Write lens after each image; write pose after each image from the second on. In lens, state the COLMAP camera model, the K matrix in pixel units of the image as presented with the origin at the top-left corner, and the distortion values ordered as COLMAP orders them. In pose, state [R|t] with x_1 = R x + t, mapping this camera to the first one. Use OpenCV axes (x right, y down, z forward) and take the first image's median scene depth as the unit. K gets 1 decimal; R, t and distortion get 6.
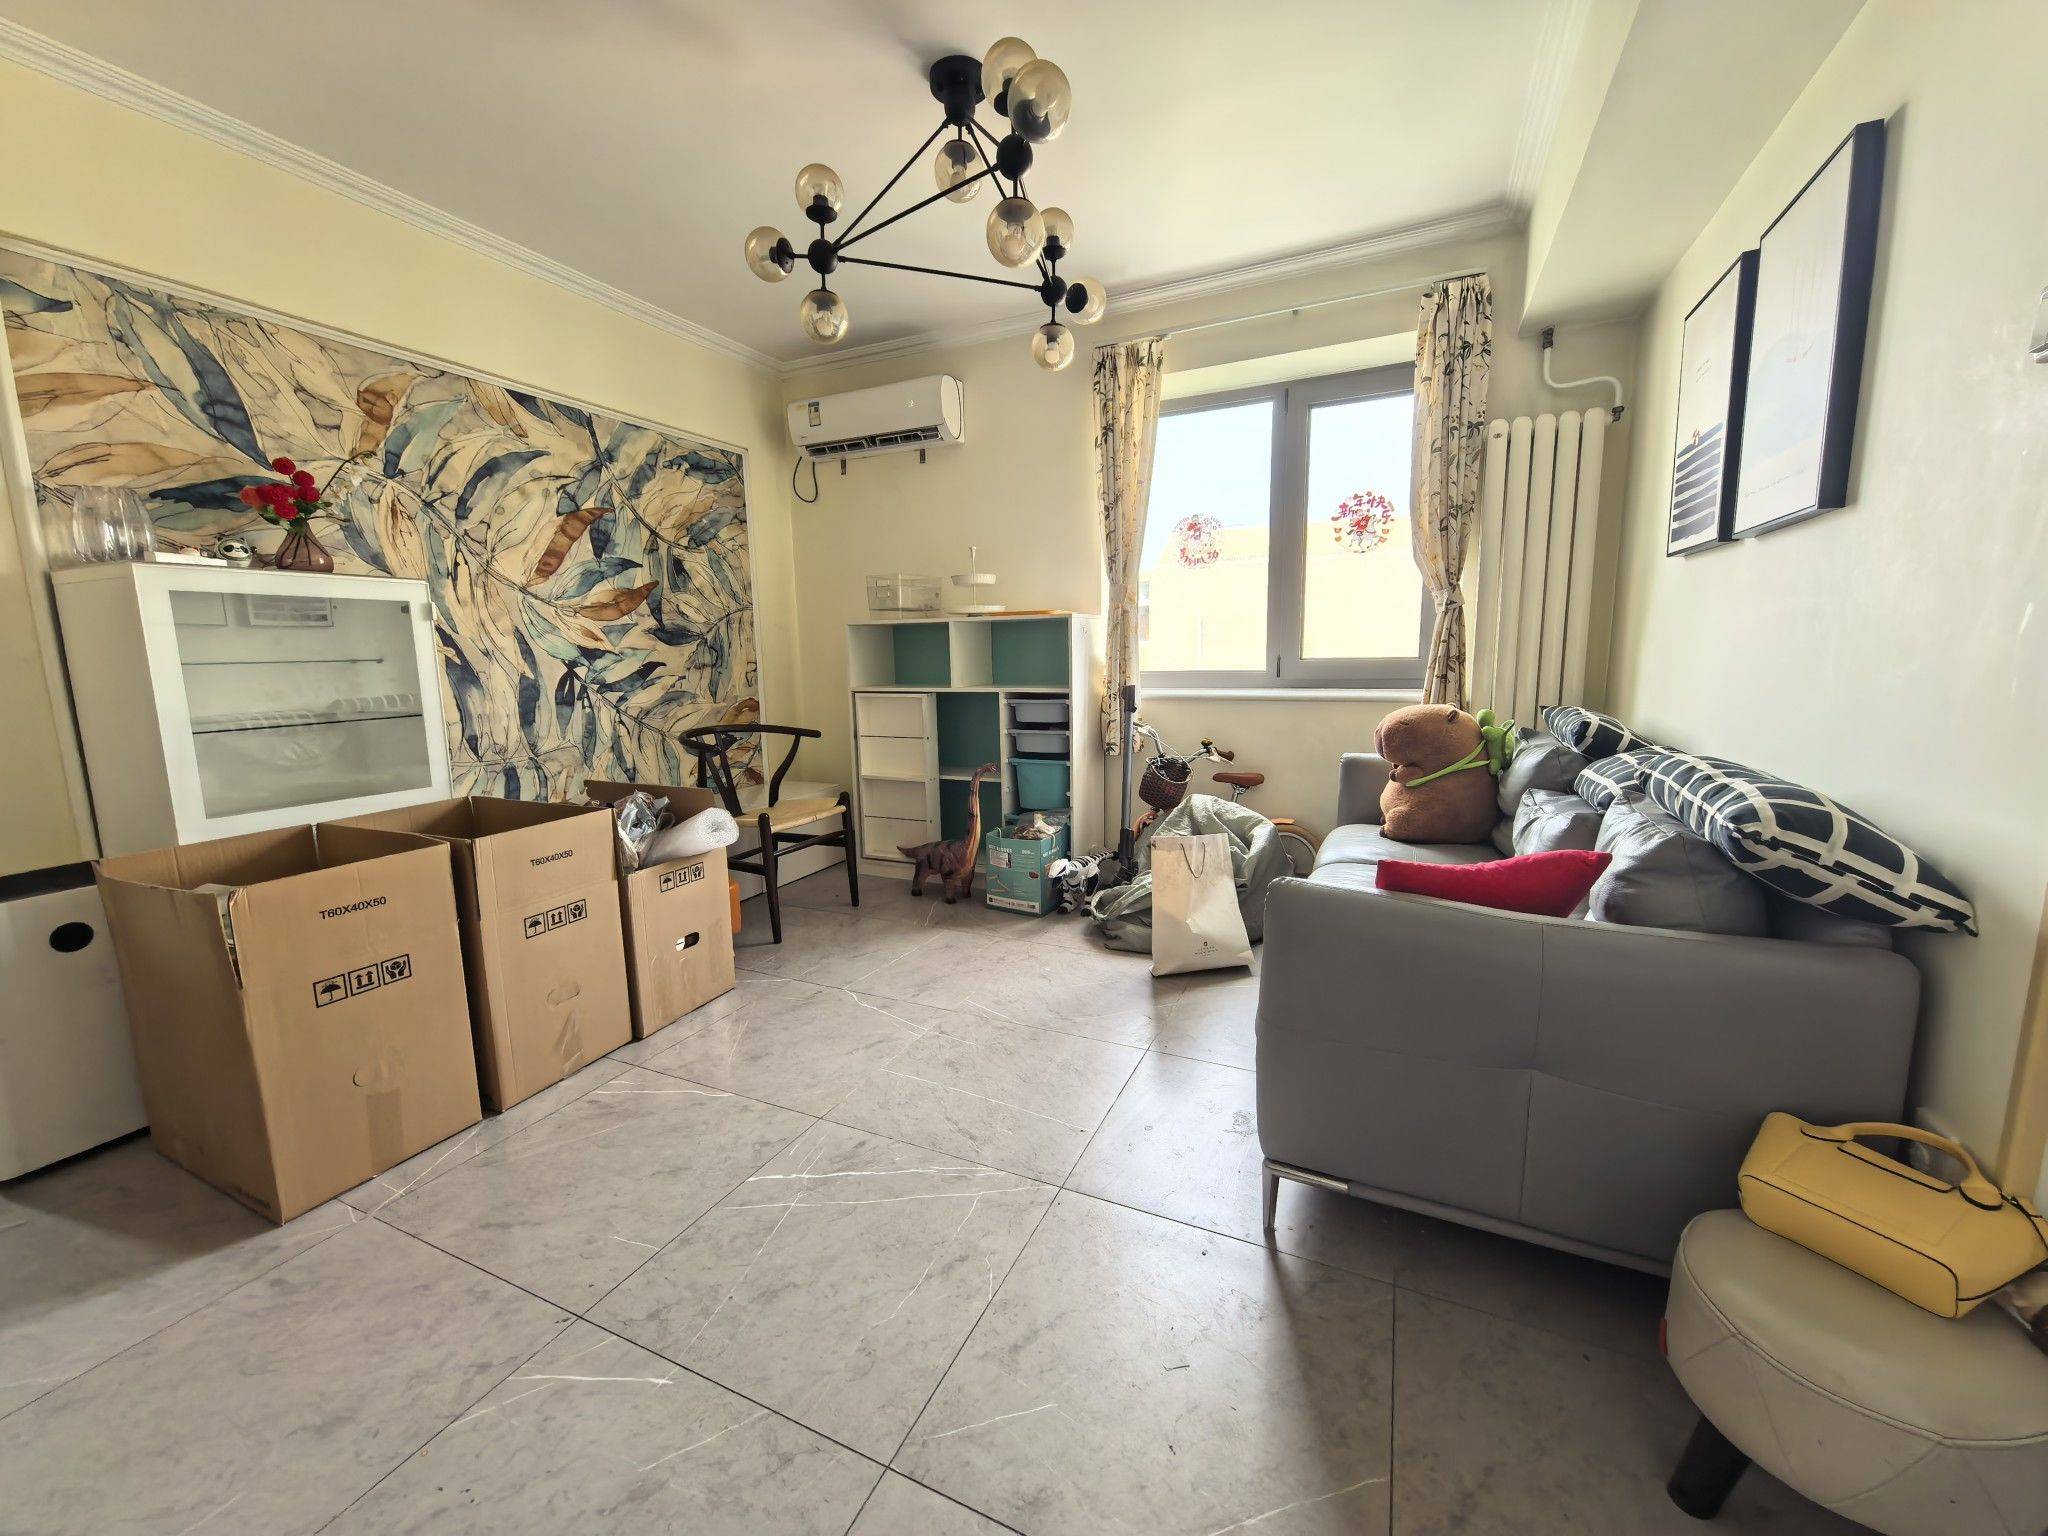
lens RADIAL K [[799.8, 0, 1022.8], [0, 799.8, 764.9], [0, 0, 1]] dist [0.014400, -0.004674]
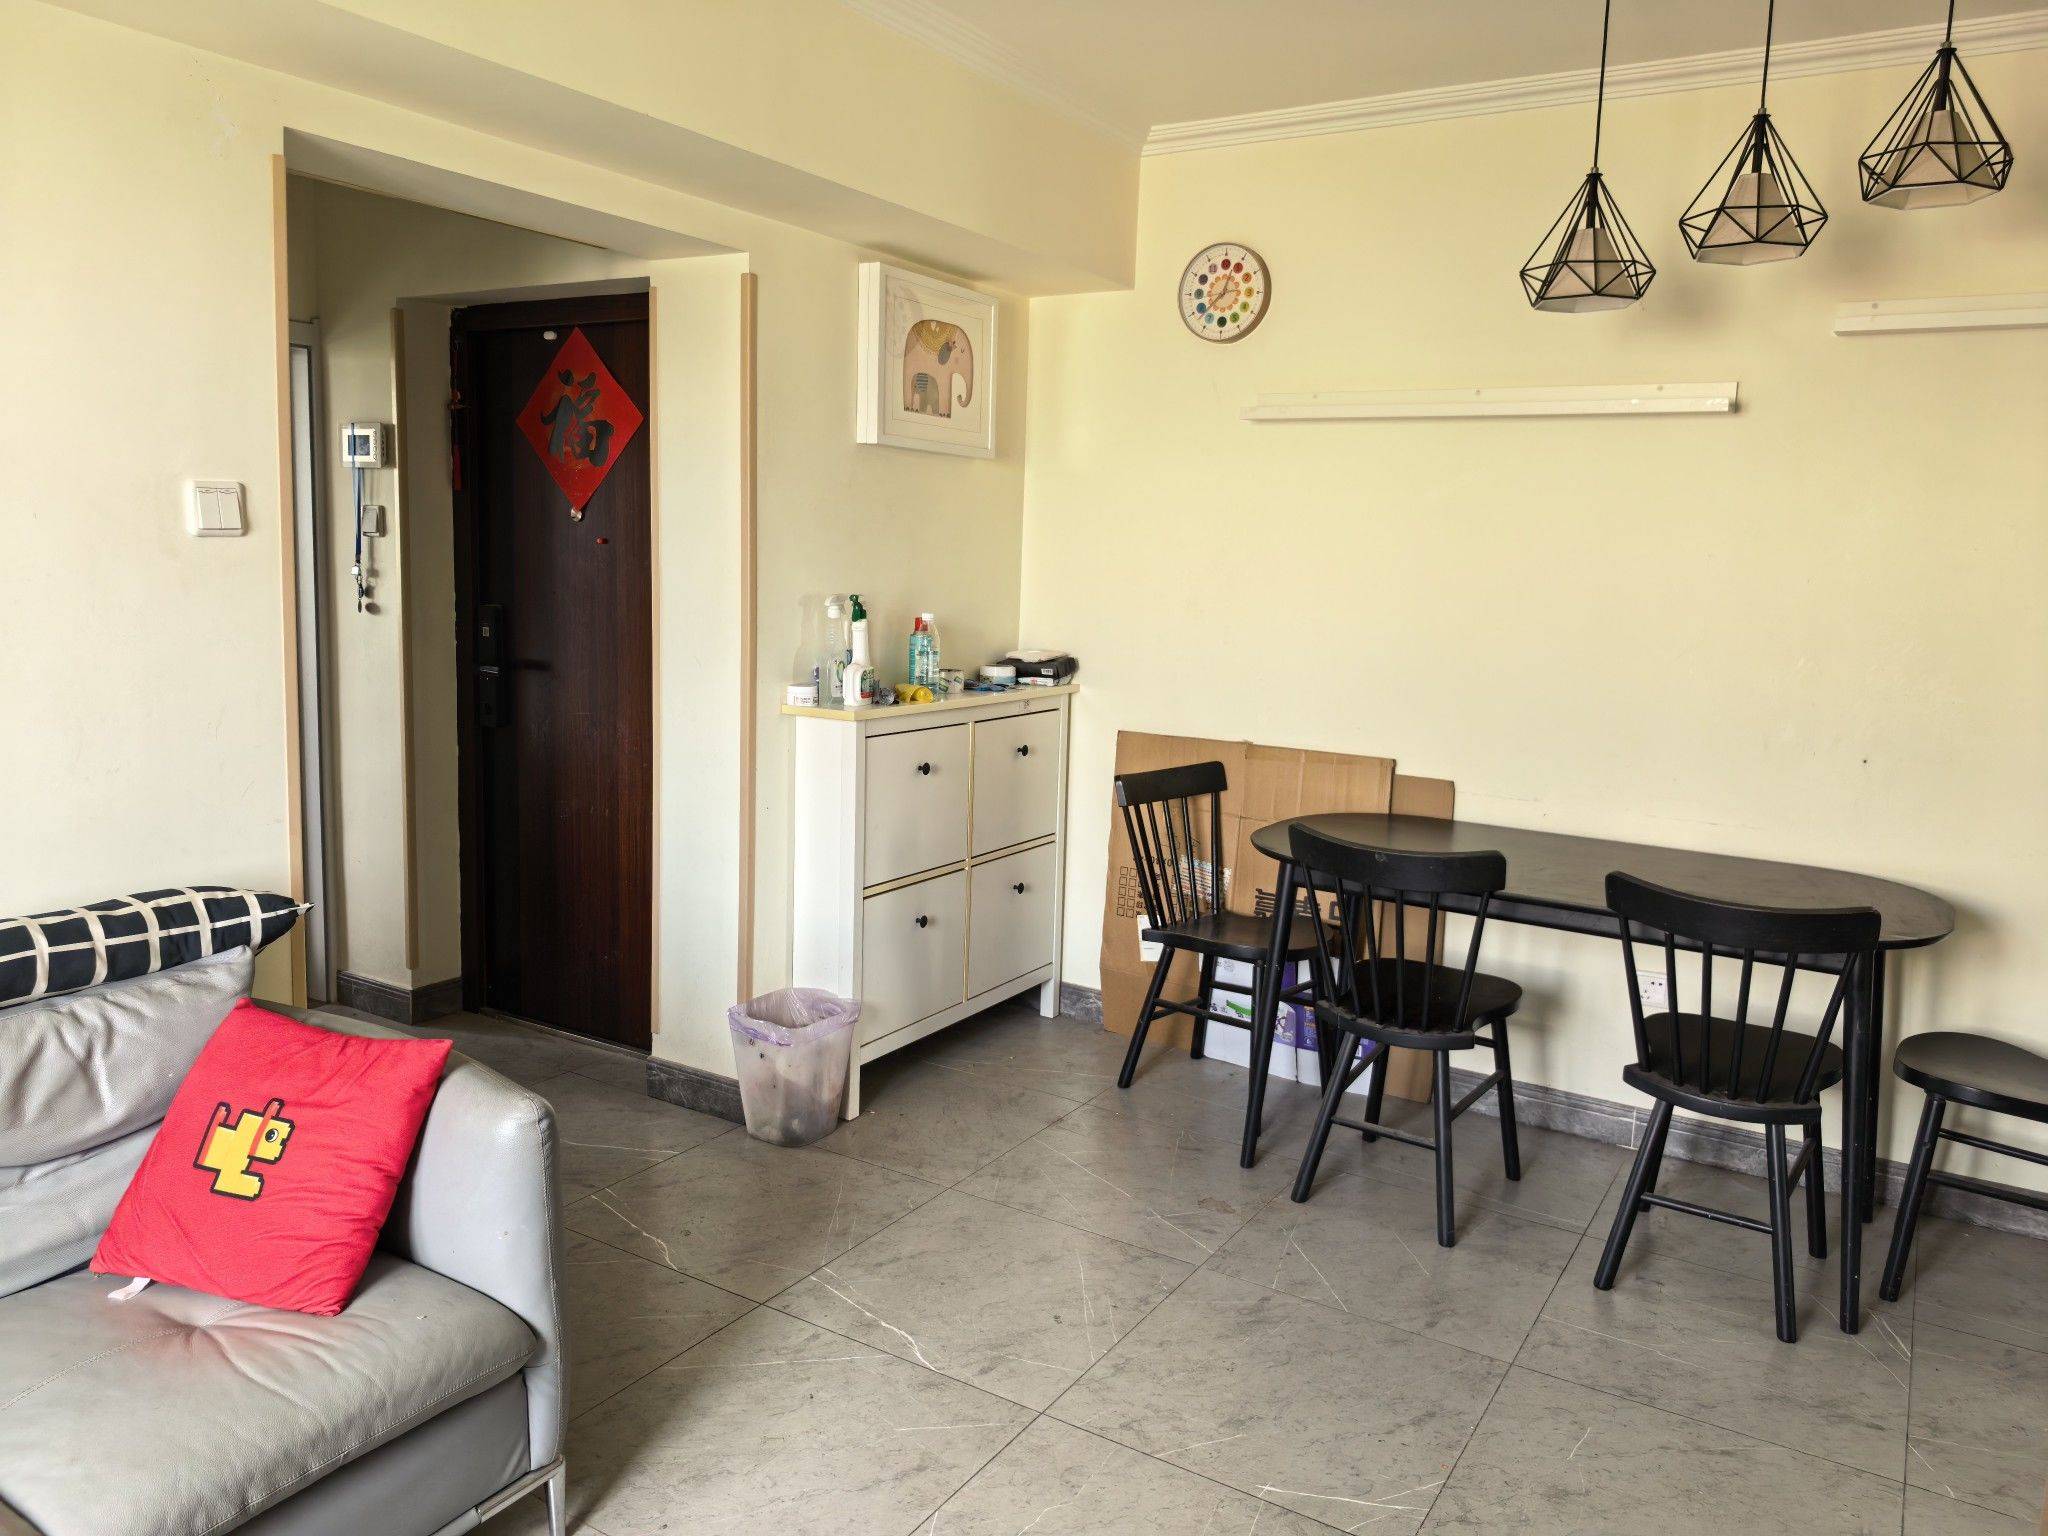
lens RADIAL K [[1462.4, 0, 1022.3], [0, 1462.4, 724.4], [0, 0, 1]] dist [0.080874, -0.201770]
pose [[-0.992785, -0.028513, 0.116470, -0.122009], [0.003264, 0.964531, 0.263951, -0.243136], [-0.119865, 0.262426, -0.957478, 0.949422]]
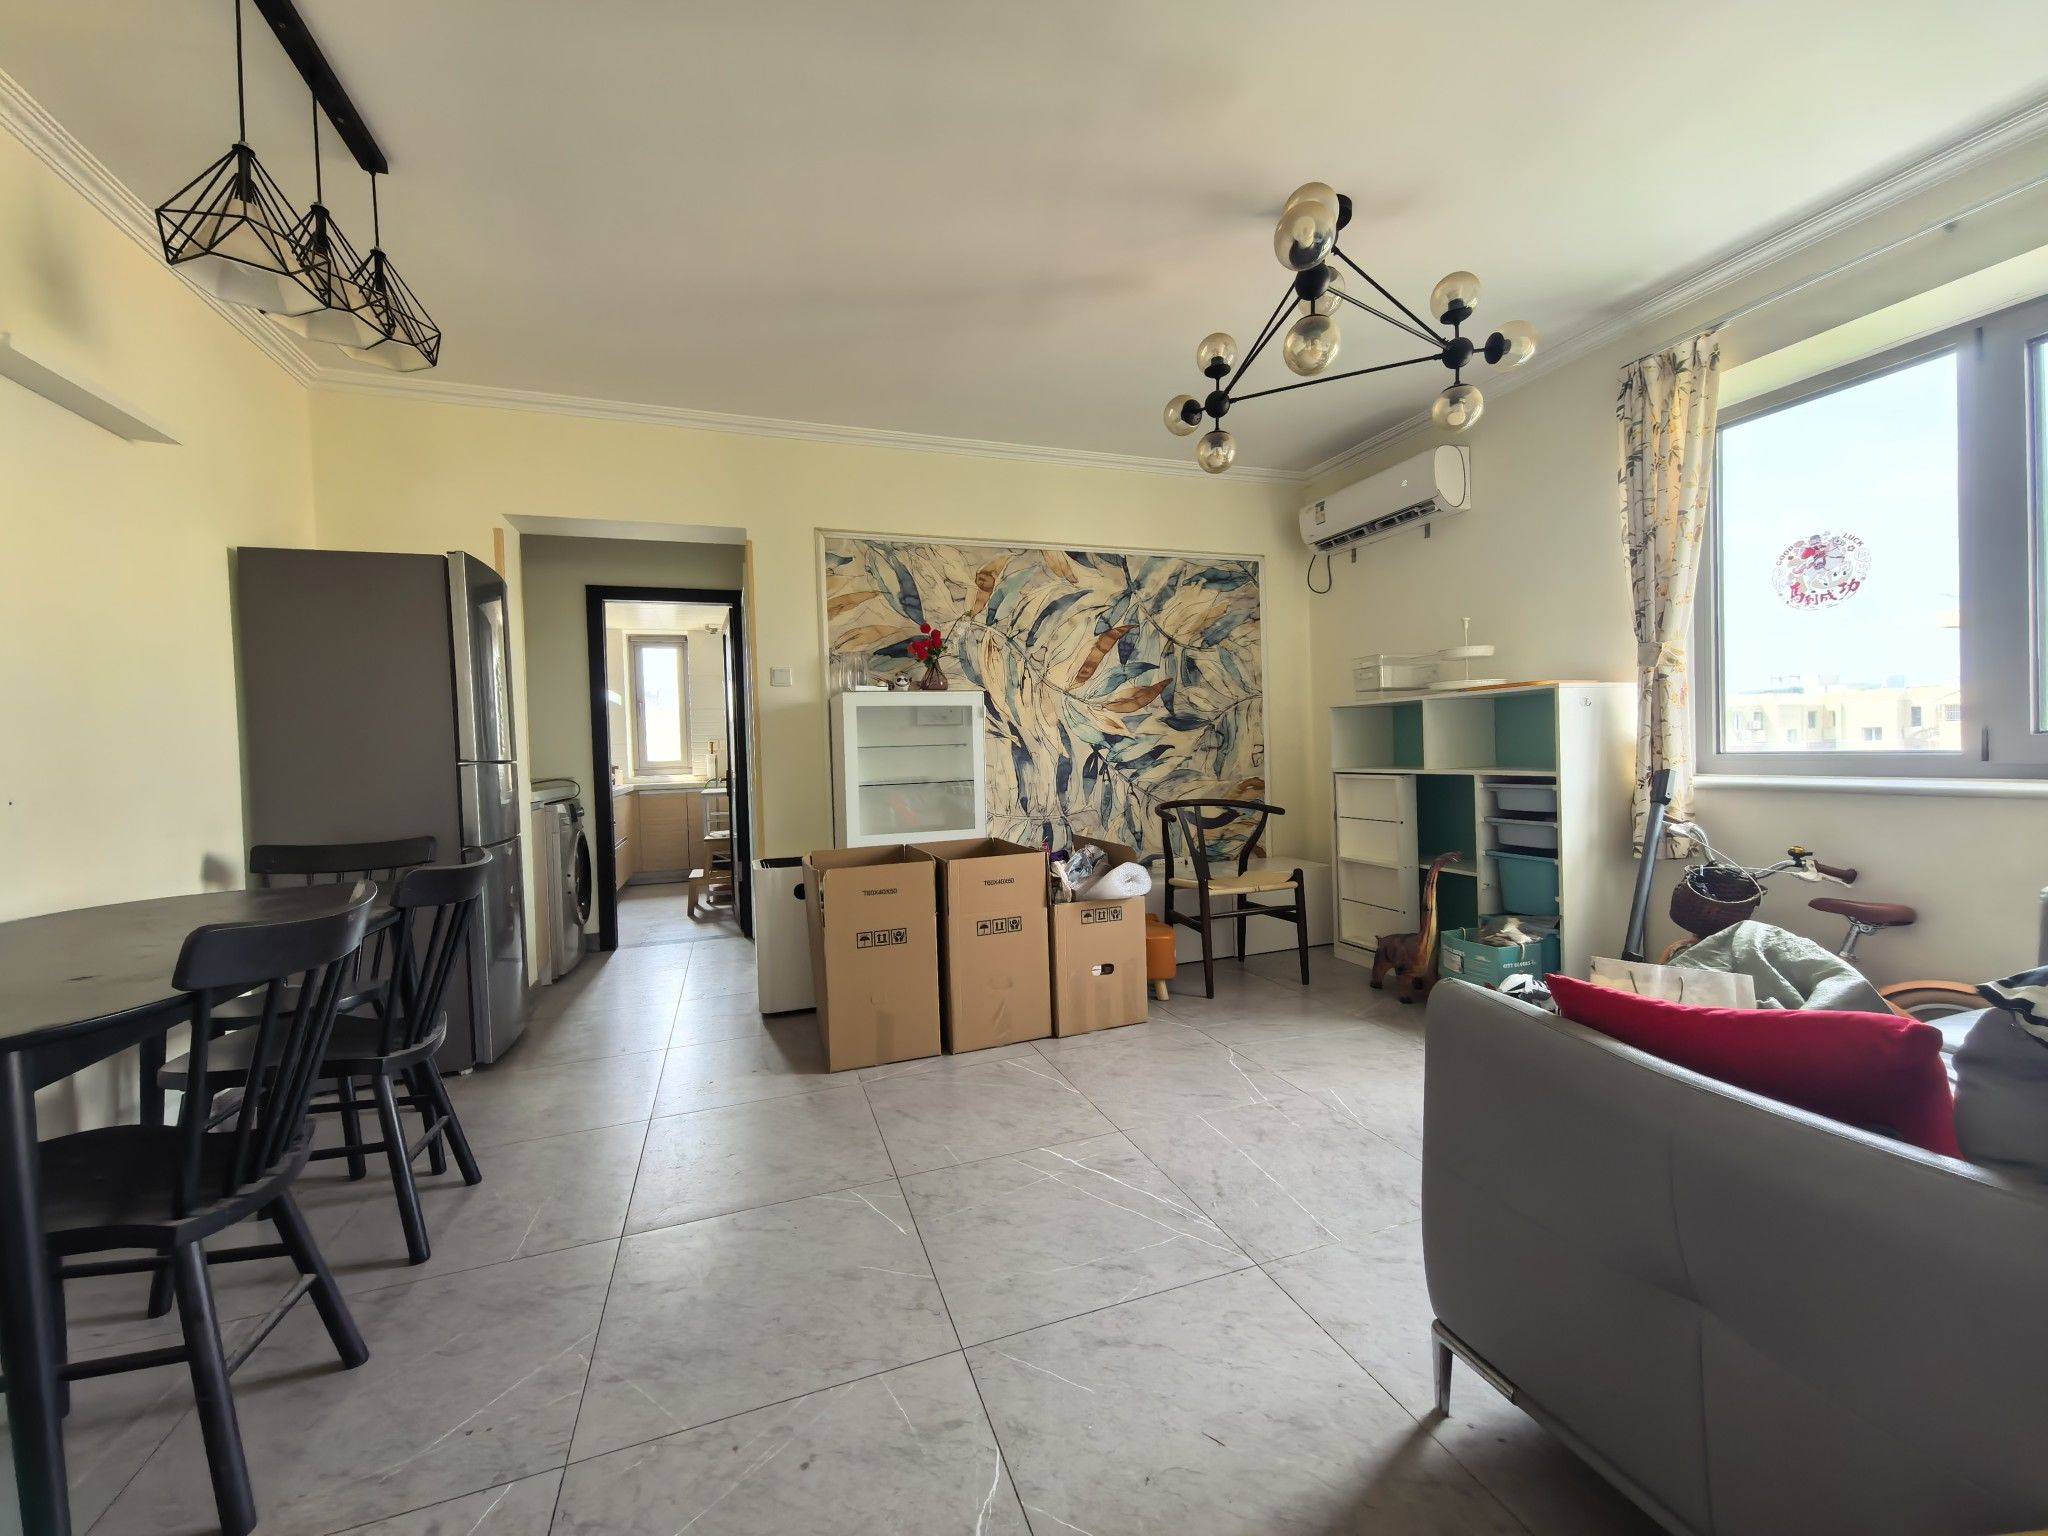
lens RADIAL K [[799.8, 0, 1022.8], [0, 799.8, 764.9], [0, 0, 1]] dist [0.014400, -0.004674]
pose [[0.701545, 0.009969, -0.712556, 0.270690], [-0.085443, 0.993866, -0.070218, 0.004205], [0.707485, 0.110144, 0.698093, 0.017743]]
